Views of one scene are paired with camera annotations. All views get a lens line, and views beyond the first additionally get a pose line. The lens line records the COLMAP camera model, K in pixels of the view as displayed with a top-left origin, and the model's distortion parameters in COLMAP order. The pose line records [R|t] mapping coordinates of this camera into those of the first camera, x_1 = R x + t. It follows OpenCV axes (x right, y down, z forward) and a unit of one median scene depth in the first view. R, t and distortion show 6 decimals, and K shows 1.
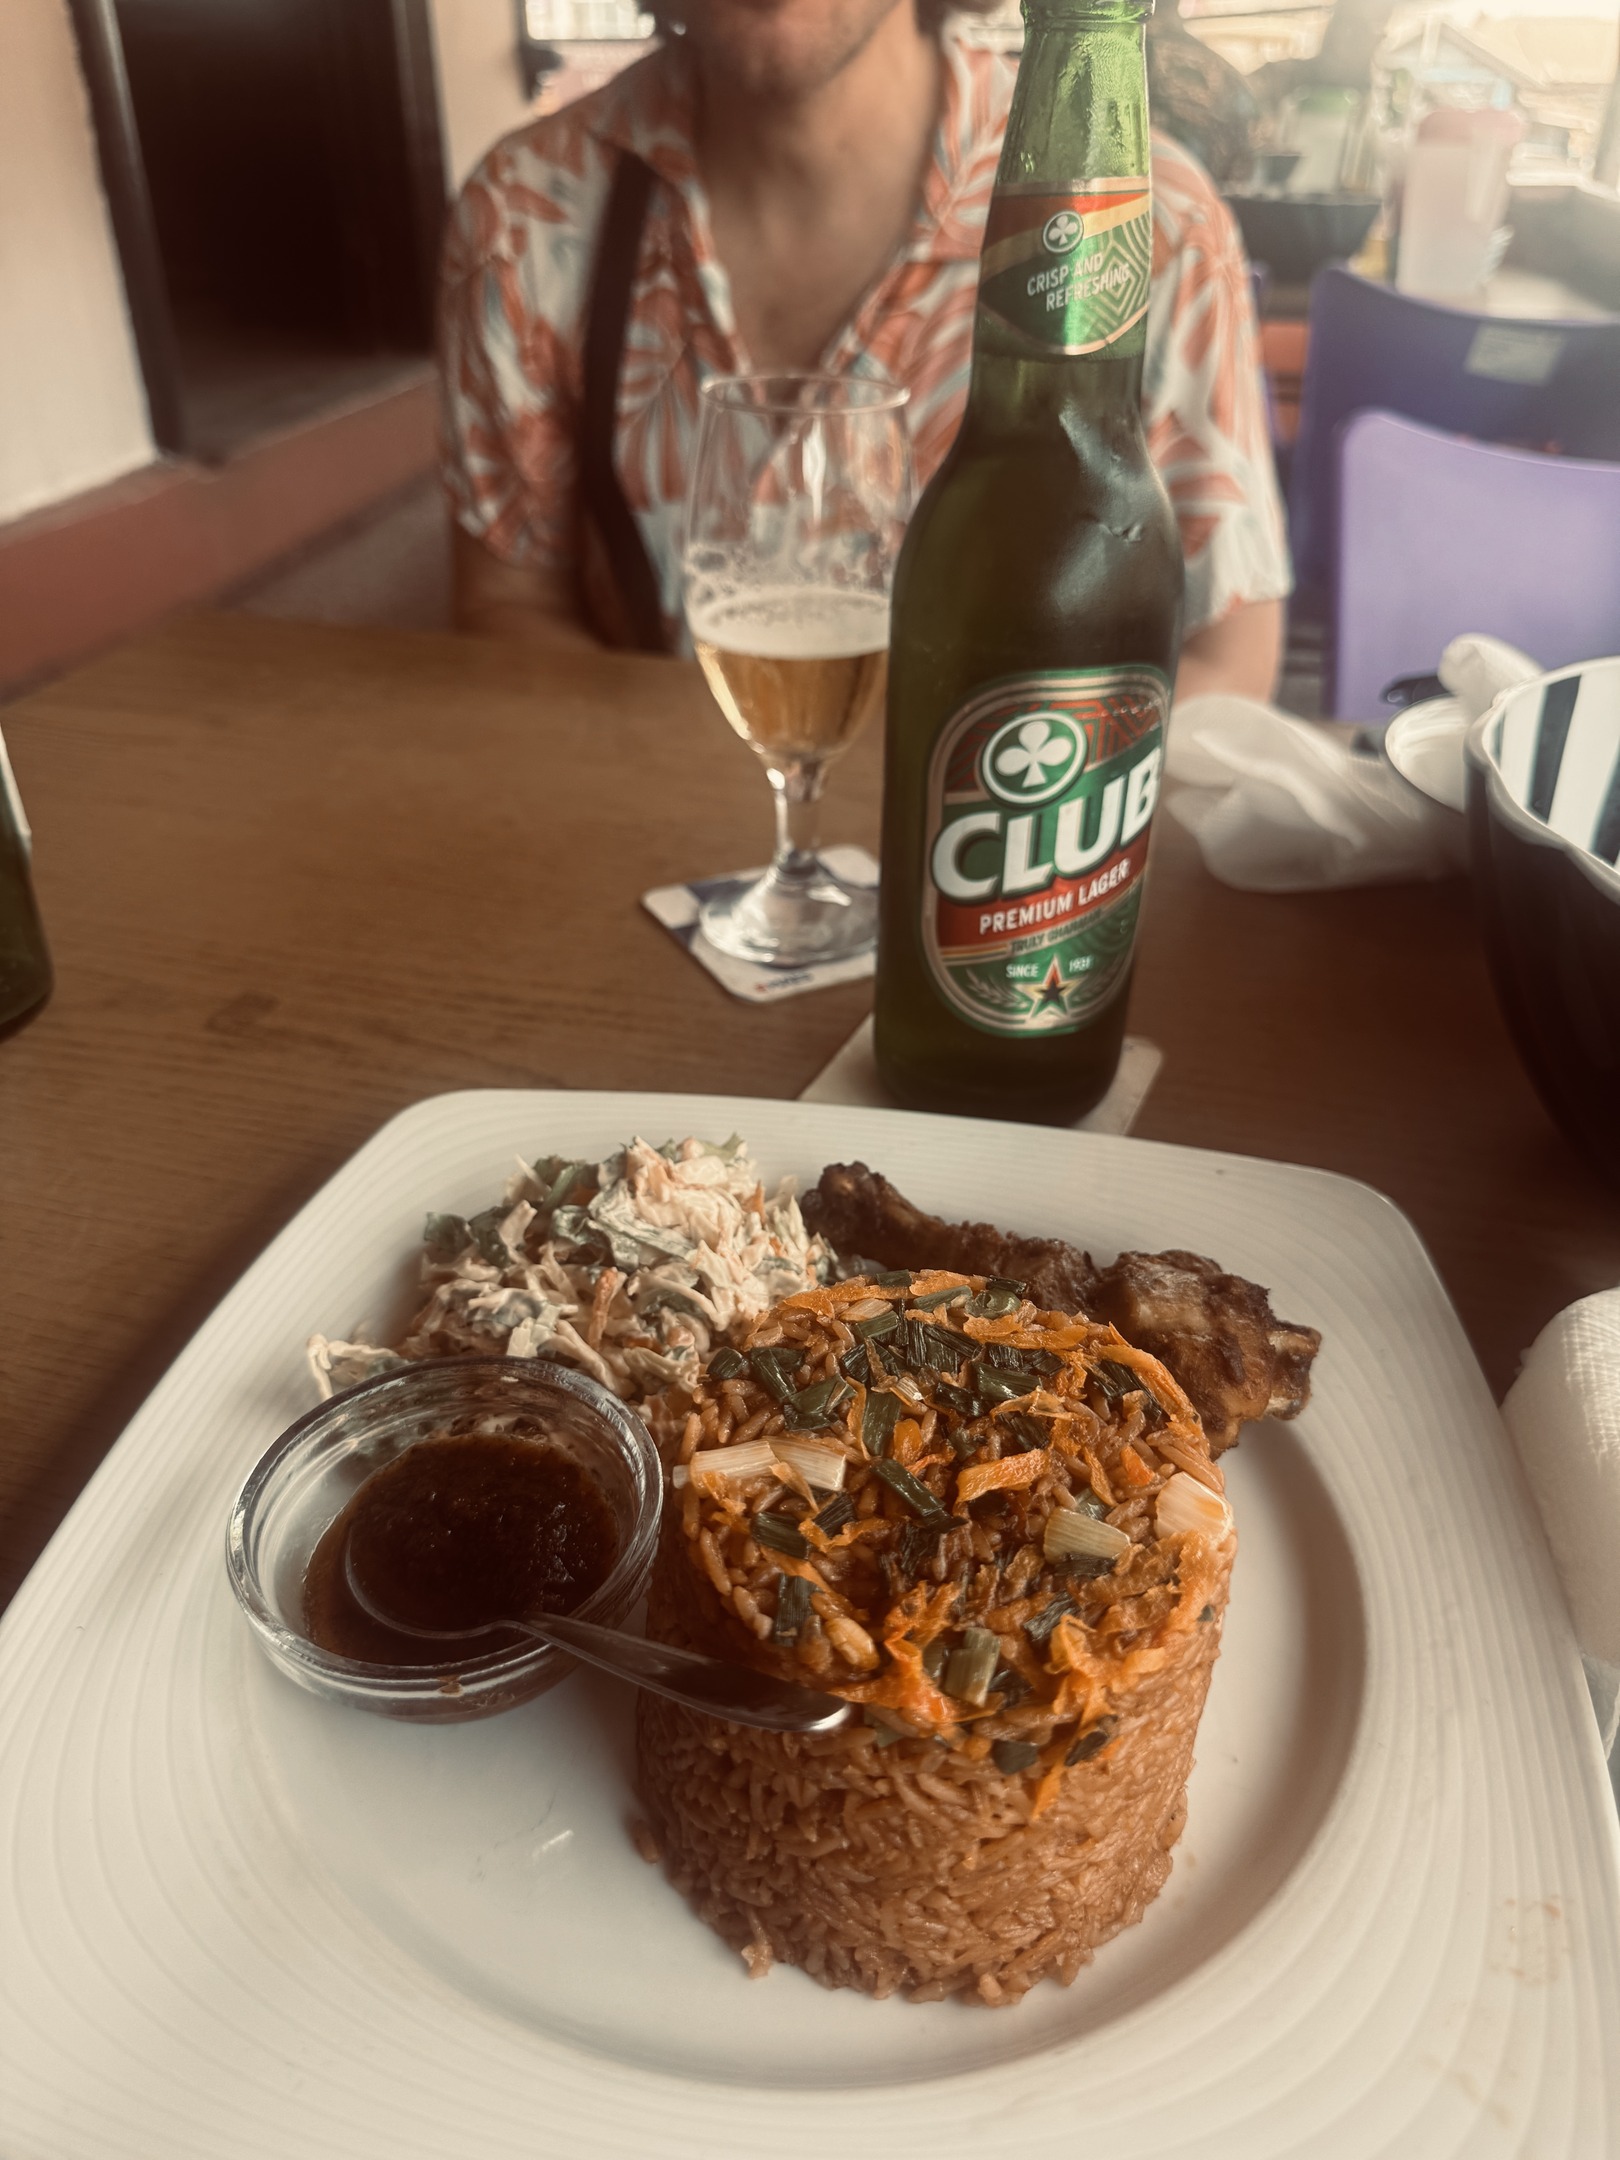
lens RADIAL K [[1497.6, 0, 810.0], [0, 1497.6, 1080.0], [0, 0, 1]] dist [0.001613, -0.000304]
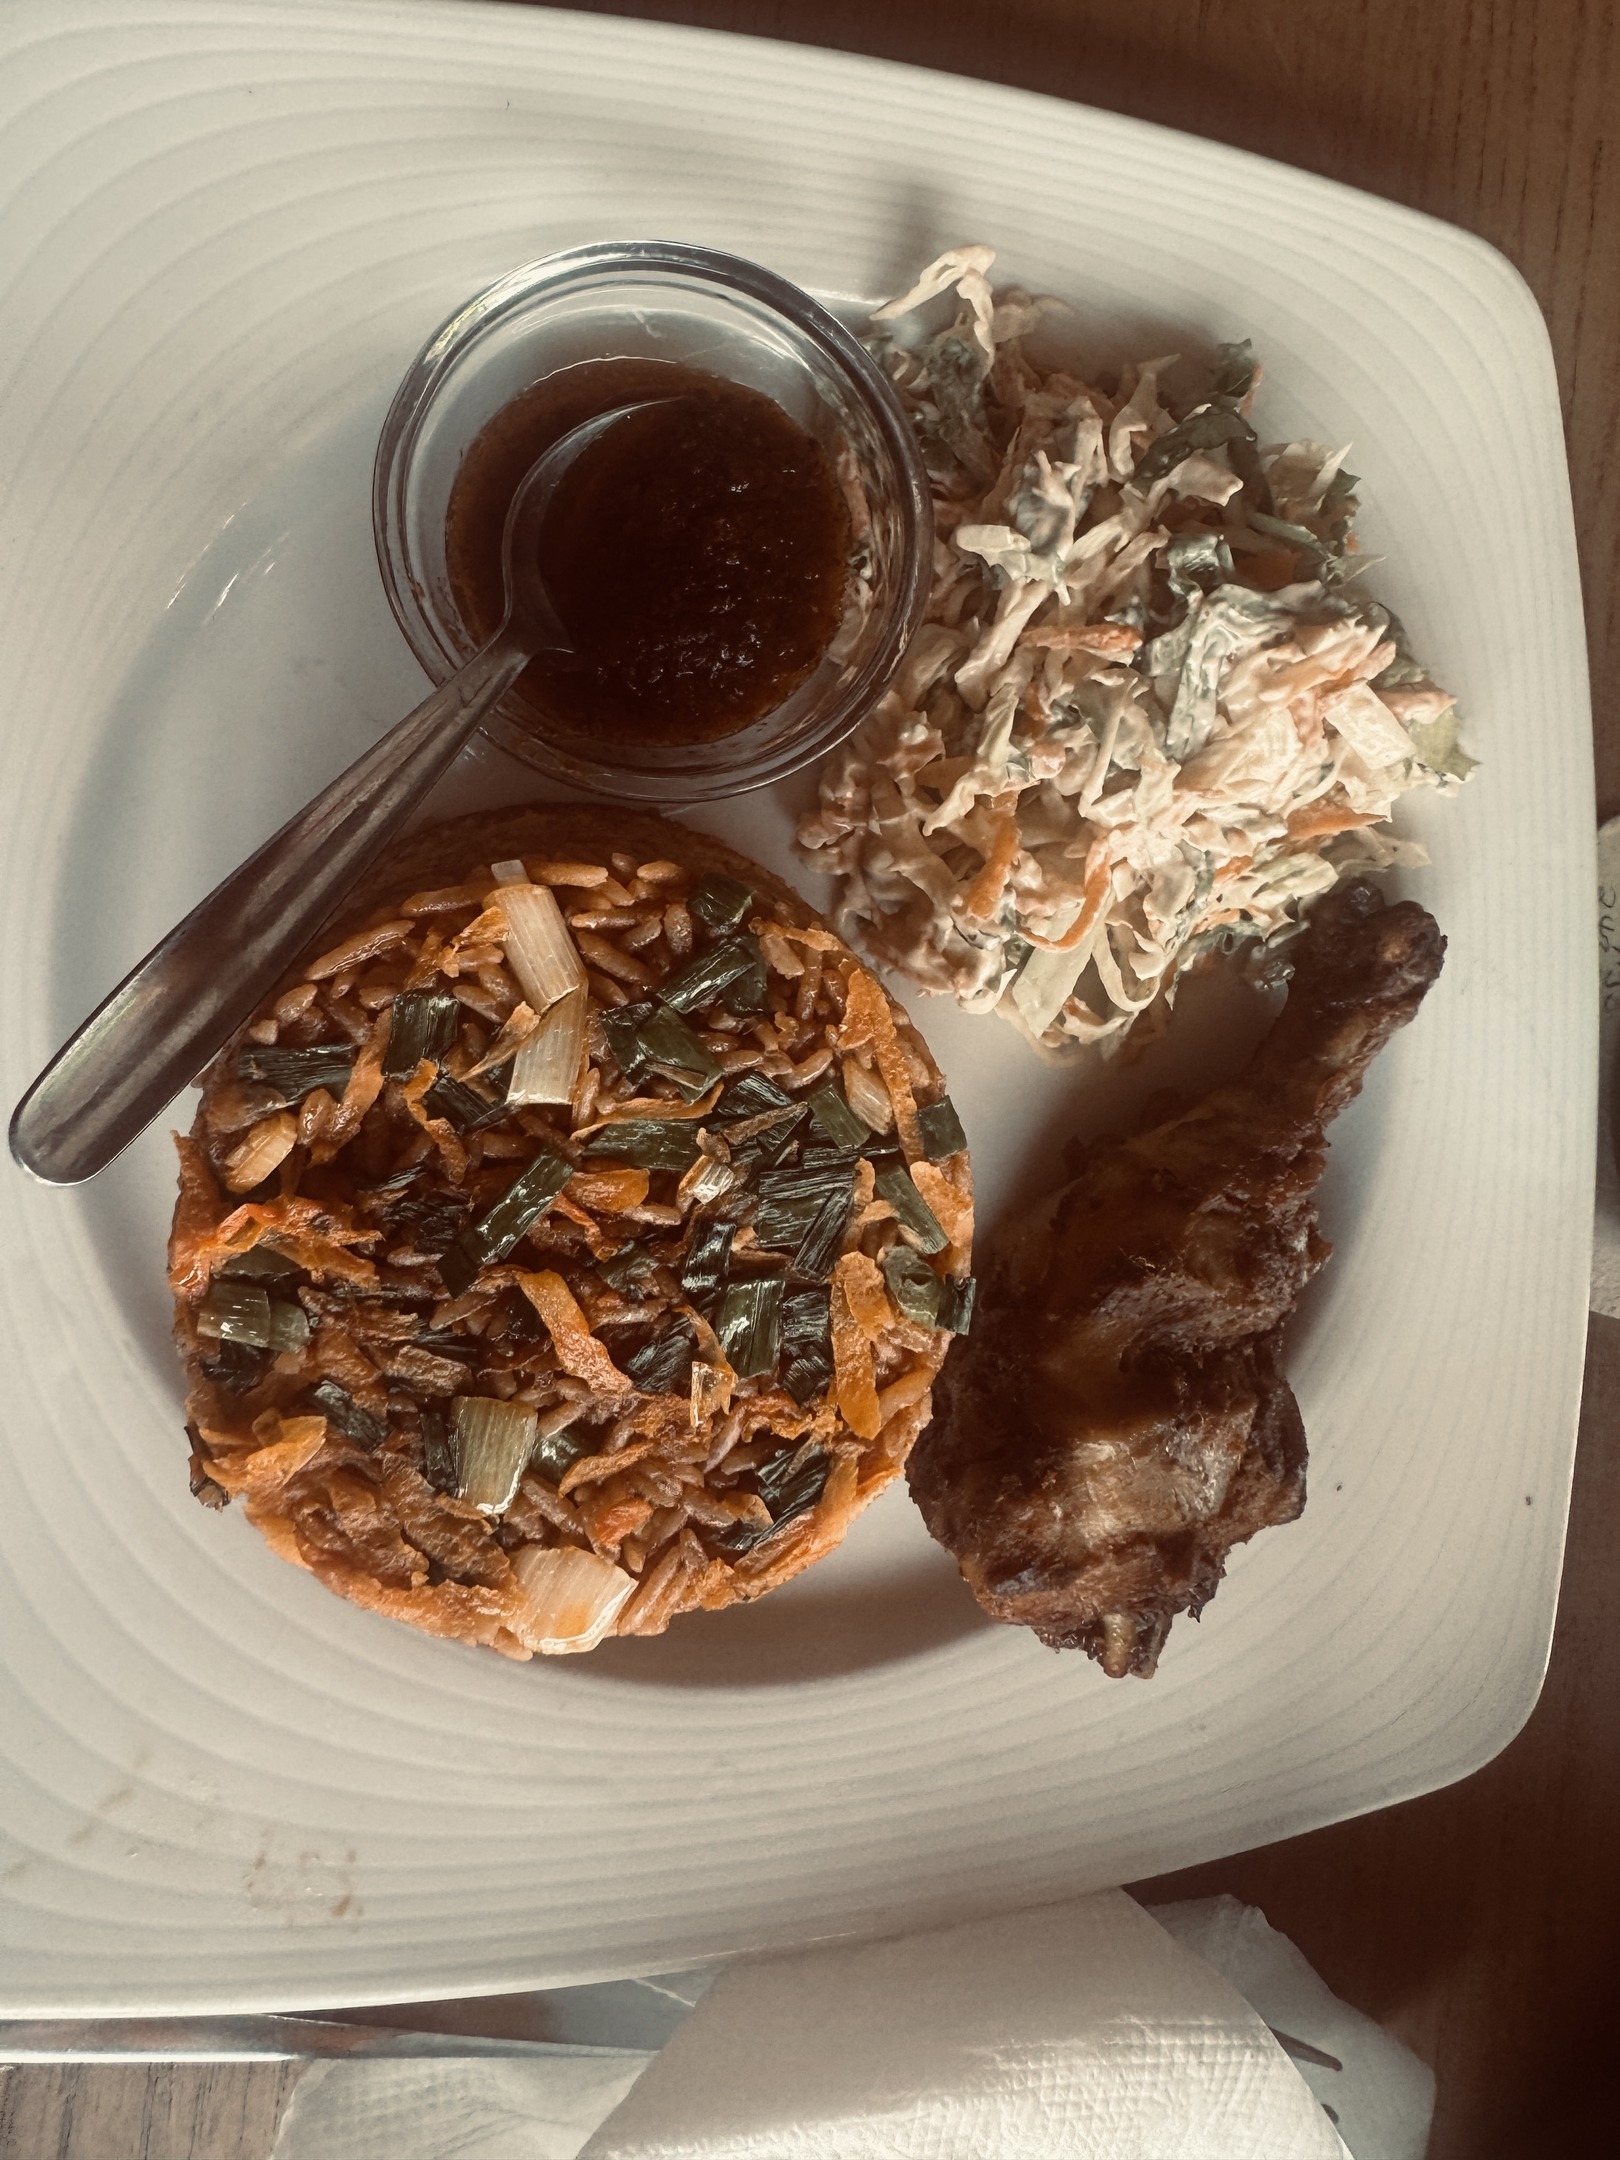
lens RADIAL K [[1507.7, 0, 809.9], [0, 1507.7, 829.7], [0, 0, 1]] dist [-0.027863, 0.001197]
pose [[0.127975, 0.991258, -0.032106, -0.060351], [-0.740503, 0.117036, 0.661784, -0.280327], [0.659756, -0.060917, 0.749007, 0.525296]]
